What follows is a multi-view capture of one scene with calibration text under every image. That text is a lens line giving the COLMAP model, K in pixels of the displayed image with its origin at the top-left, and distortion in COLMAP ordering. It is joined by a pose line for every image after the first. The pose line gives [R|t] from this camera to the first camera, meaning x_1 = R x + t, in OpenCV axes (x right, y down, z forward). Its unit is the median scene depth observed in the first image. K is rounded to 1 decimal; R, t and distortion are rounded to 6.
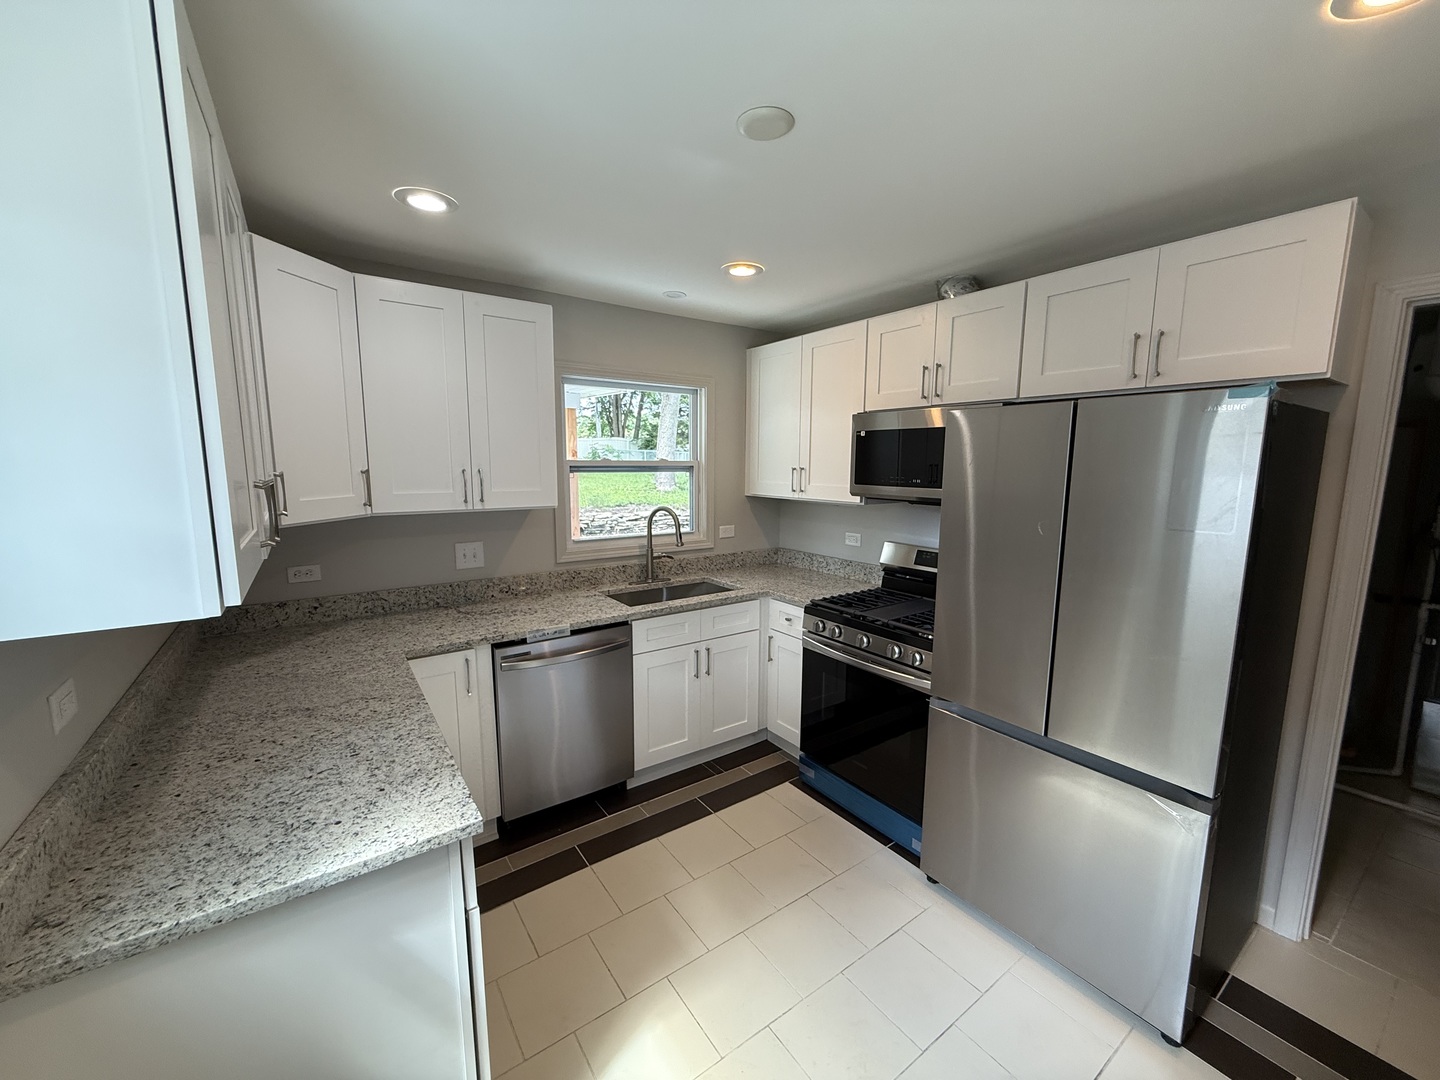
lens RADIAL K [[570.8, 0, 710.0], [0, 570.8, 543.6], [0, 0, 1]] dist [-0.002106, 0.001600]
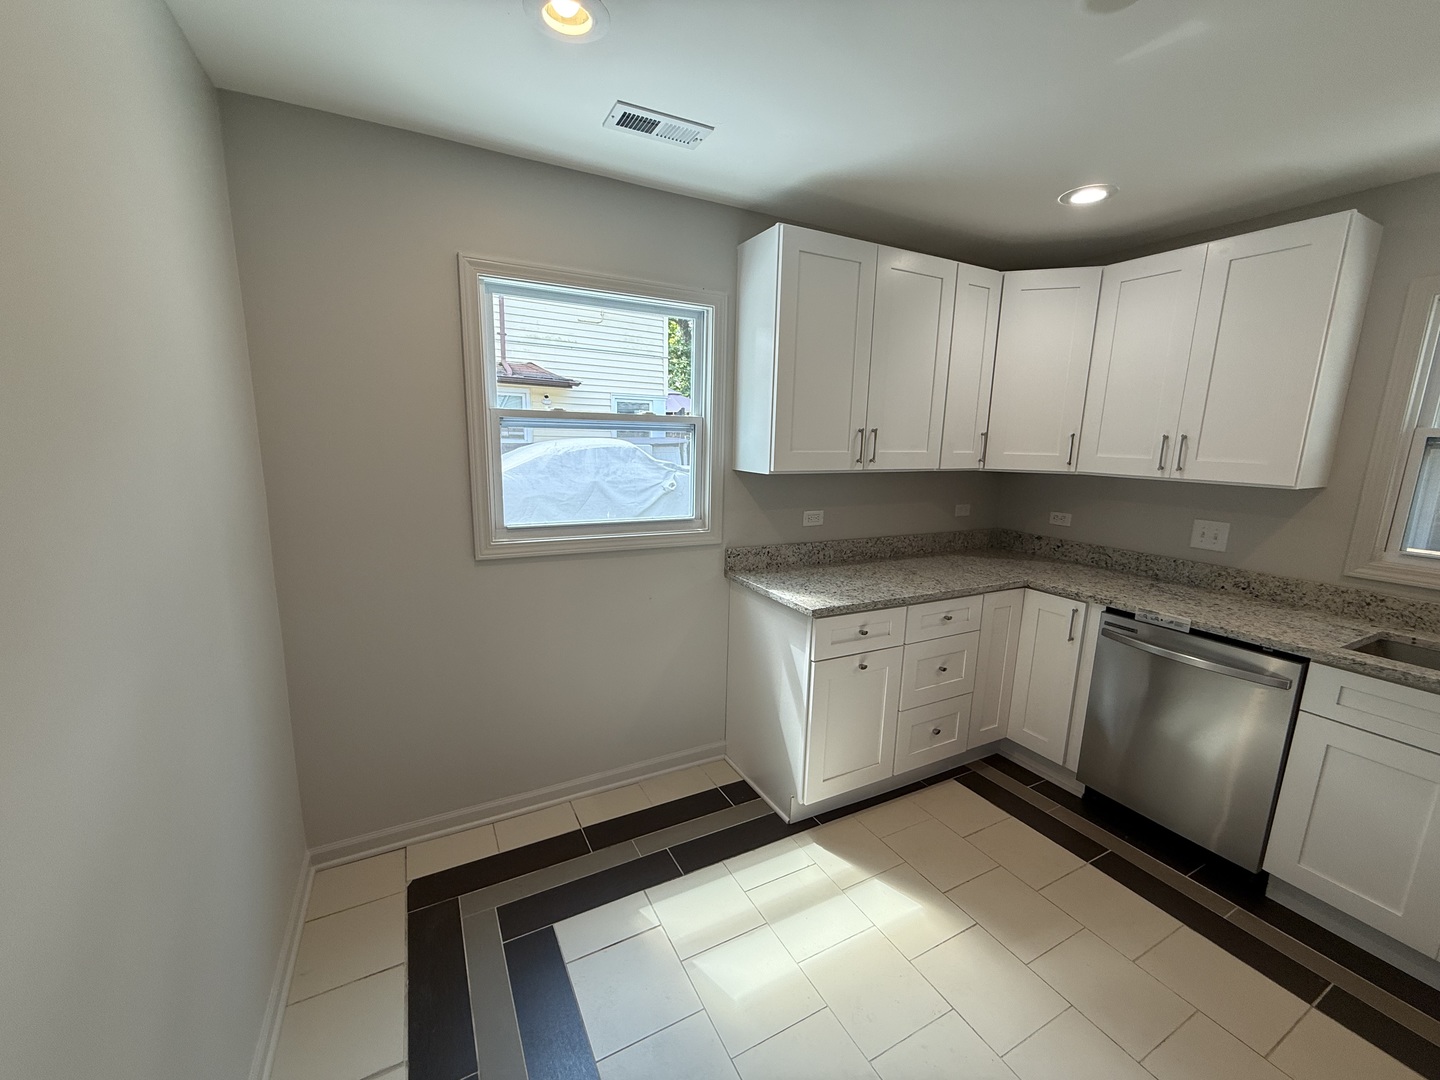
lens RADIAL K [[570.8, 0, 717.9], [0, 570.8, 542.4], [0, 0, 1]] dist [-0.002106, 0.001600]
pose [[-0.108825, 0.178092, -0.977978, 0.583277], [-0.169404, 0.966107, 0.194781, -0.013317], [0.979520, 0.186870, -0.074968, 0.335521]]
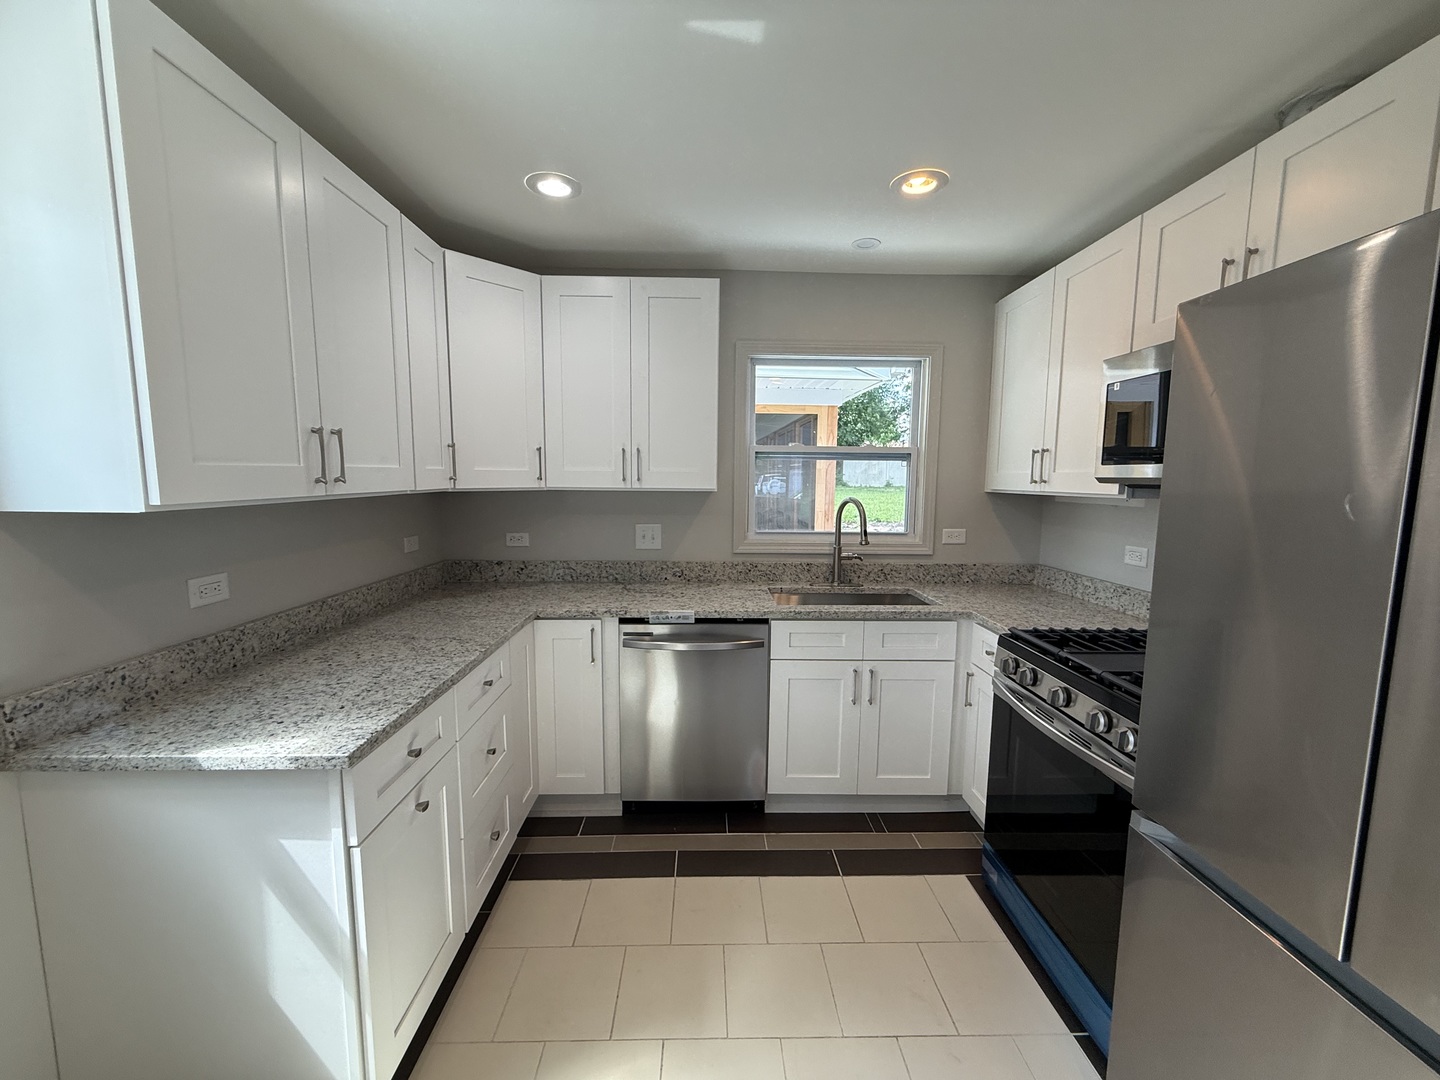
lens RADIAL K [[570.8, 0, 711.4], [0, 570.8, 542.6], [0, 0, 1]] dist [-0.002106, 0.001600]
pose [[0.831789, 0.067159, -0.551015, 0.263833], [-0.085576, 0.996302, -0.007750, 0.031984], [0.548457, 0.053600, 0.834459, 0.214087]]
